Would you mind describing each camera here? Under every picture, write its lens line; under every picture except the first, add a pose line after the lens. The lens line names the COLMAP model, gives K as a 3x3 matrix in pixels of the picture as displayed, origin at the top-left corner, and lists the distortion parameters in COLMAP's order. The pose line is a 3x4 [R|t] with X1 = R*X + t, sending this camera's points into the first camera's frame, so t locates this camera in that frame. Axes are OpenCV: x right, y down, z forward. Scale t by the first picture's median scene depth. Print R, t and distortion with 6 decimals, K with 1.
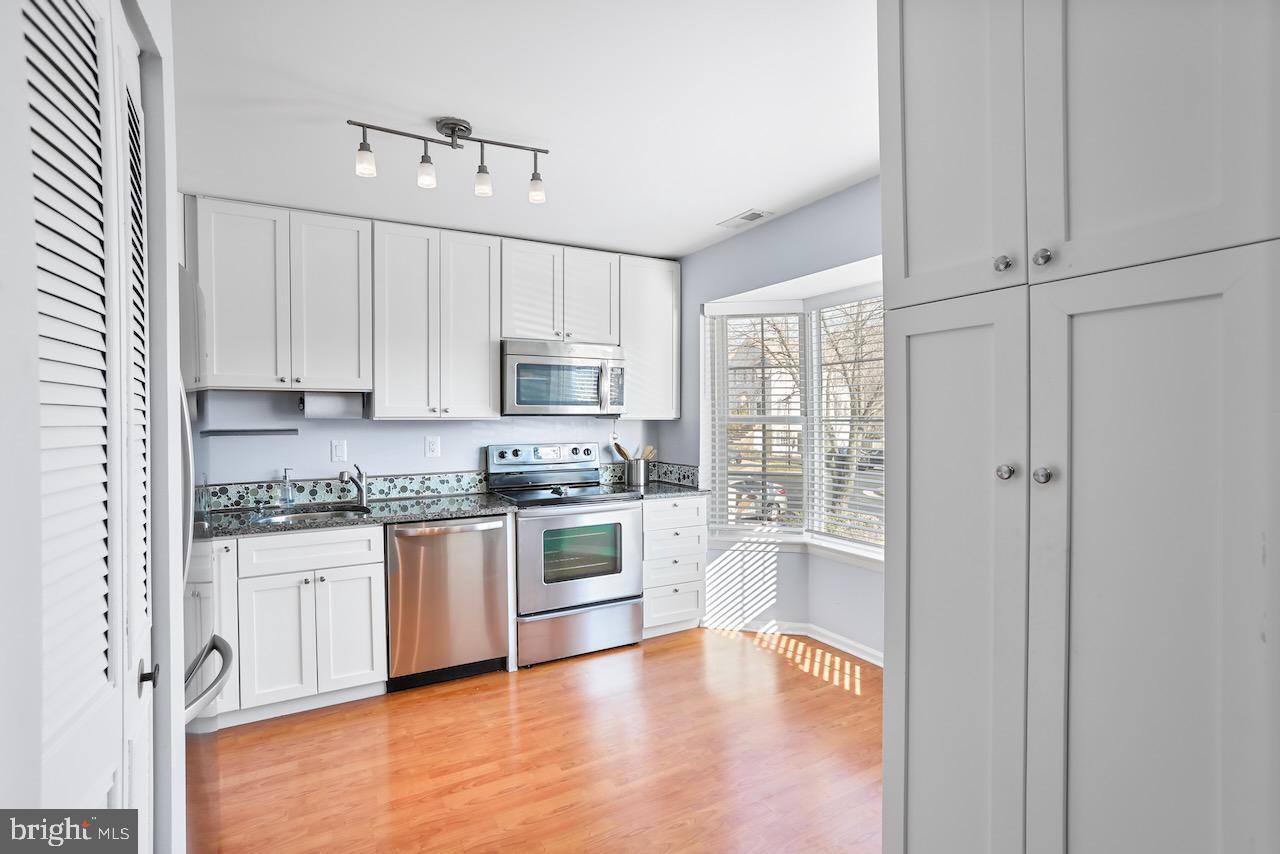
lens RADIAL K [[604.9, 0, 640.0], [0, 604.9, 427.0], [0, 0, 1]] dist [-0.019445, 0.001031]
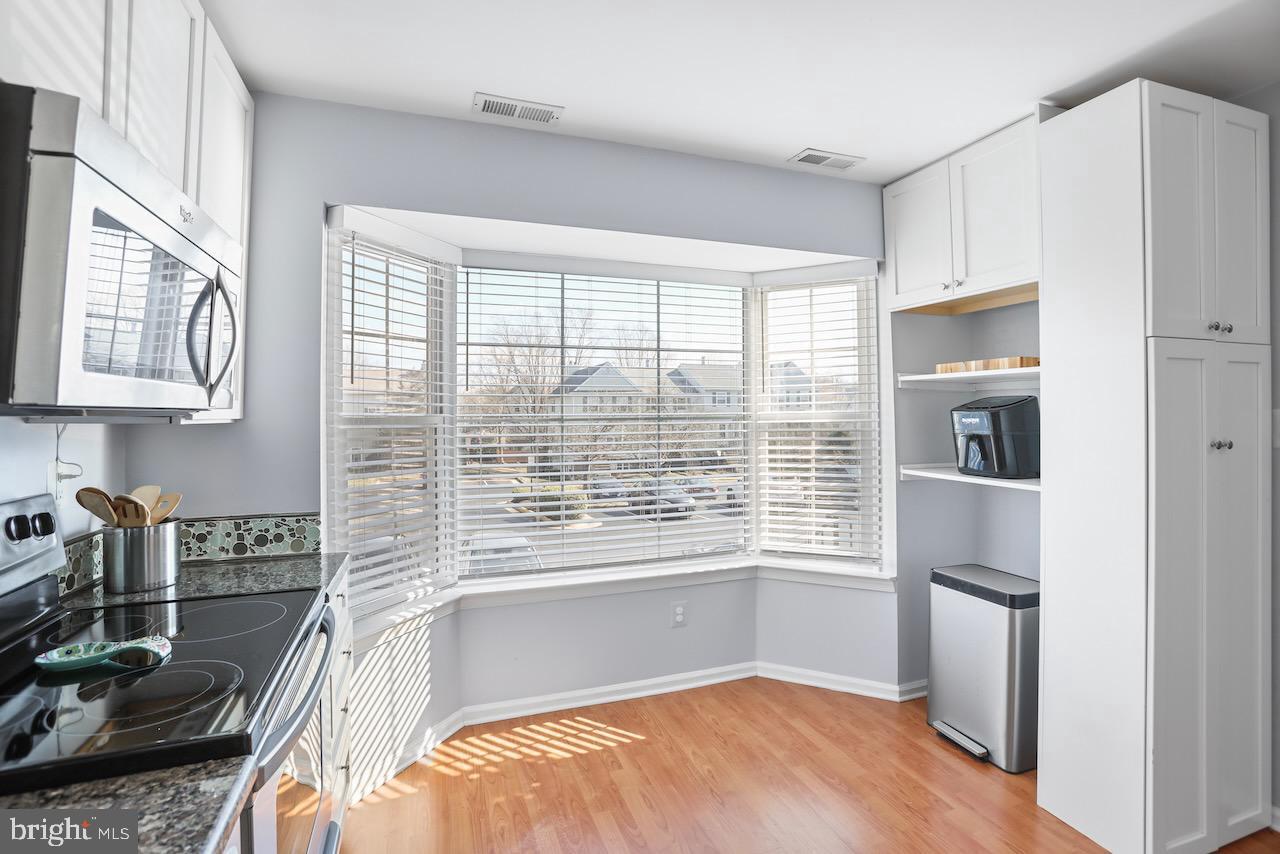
lens RADIAL K [[611.3, 0, 639.5], [0, 611.3, 417.5], [0, 0, 1]] dist [-0.001104, 0.000183]
pose [[0.175157, -0.008723, 0.984502, -0.413583], [0.014792, 0.999871, 0.006228, -0.017731], [-0.984429, 0.013472, 0.175264, 0.703642]]
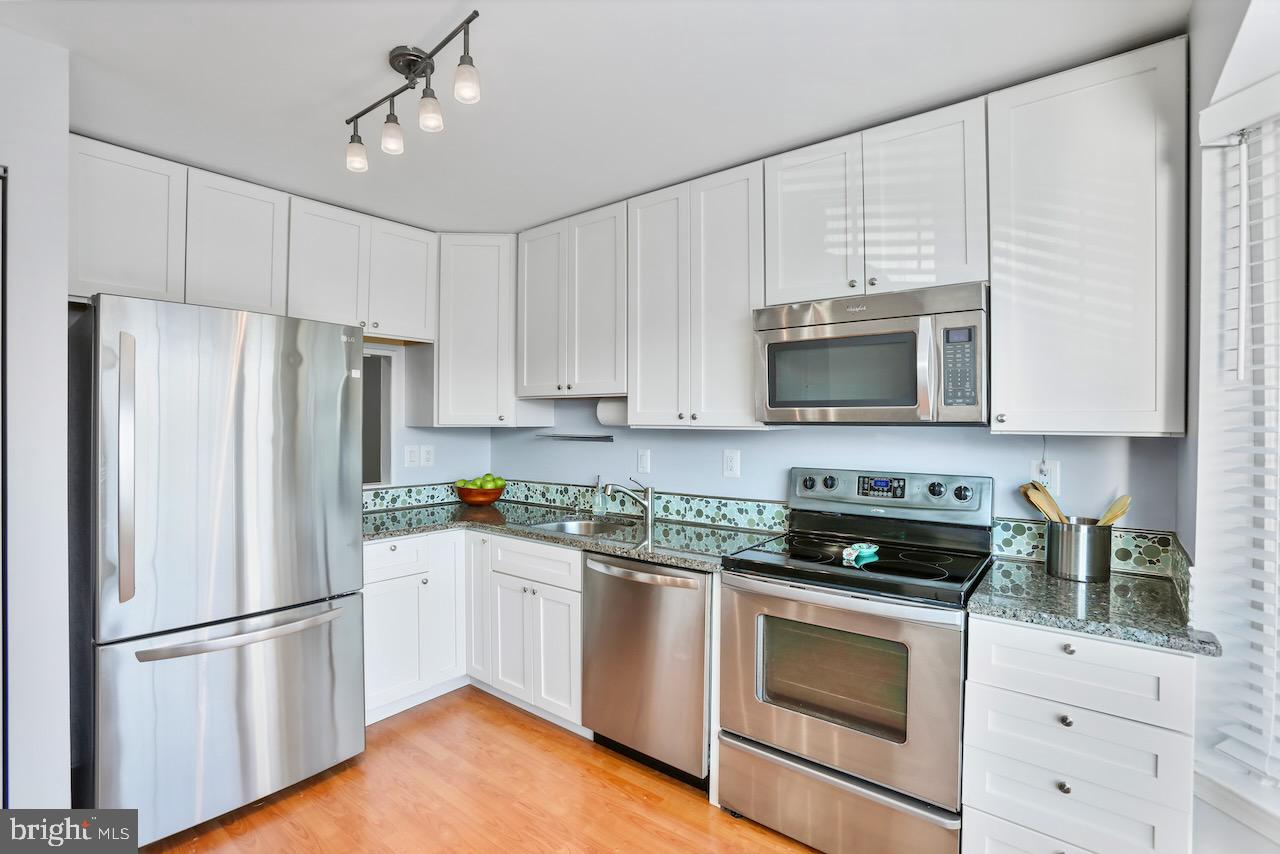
lens RADIAL K [[600.6, 0, 640.0], [0, 600.6, 427.0], [0, 0, 1]] dist [-0.066815, 0.026189]
pose [[0.365482, 0.012366, -0.930736, 0.330192], [-0.016420, 0.999842, 0.006836, -0.017687], [0.930674, 0.012784, 0.365627, 0.621031]]
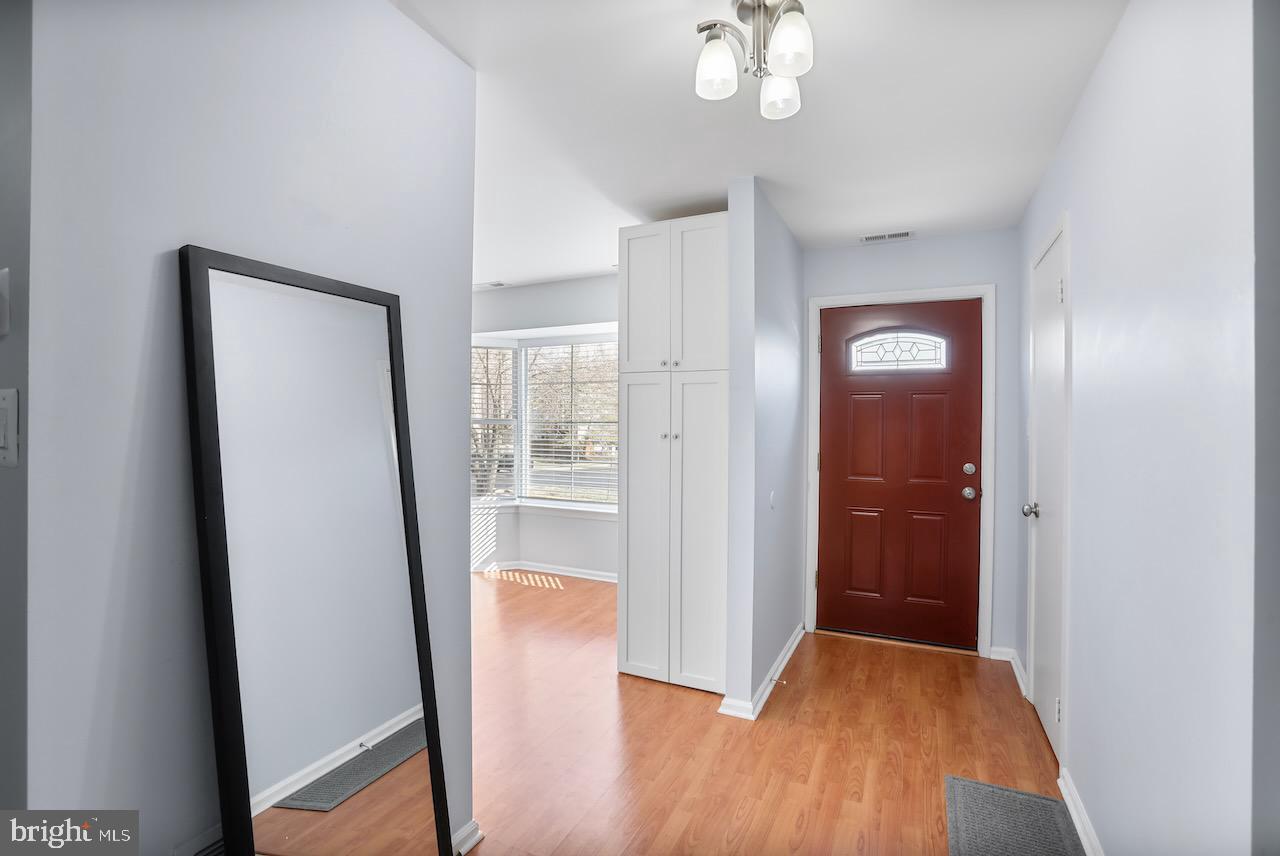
lens RADIAL K [[604.9, 0, 640.0], [0, 604.9, 428.0], [0, 0, 1]] dist [-0.019445, 0.001031]
pose [[0.815877, 0.003856, 0.578213, -0.345417], [0.001336, 0.999963, -0.008553, 0.018361], [-0.578224, 0.007751, 0.815841, -0.386249]]
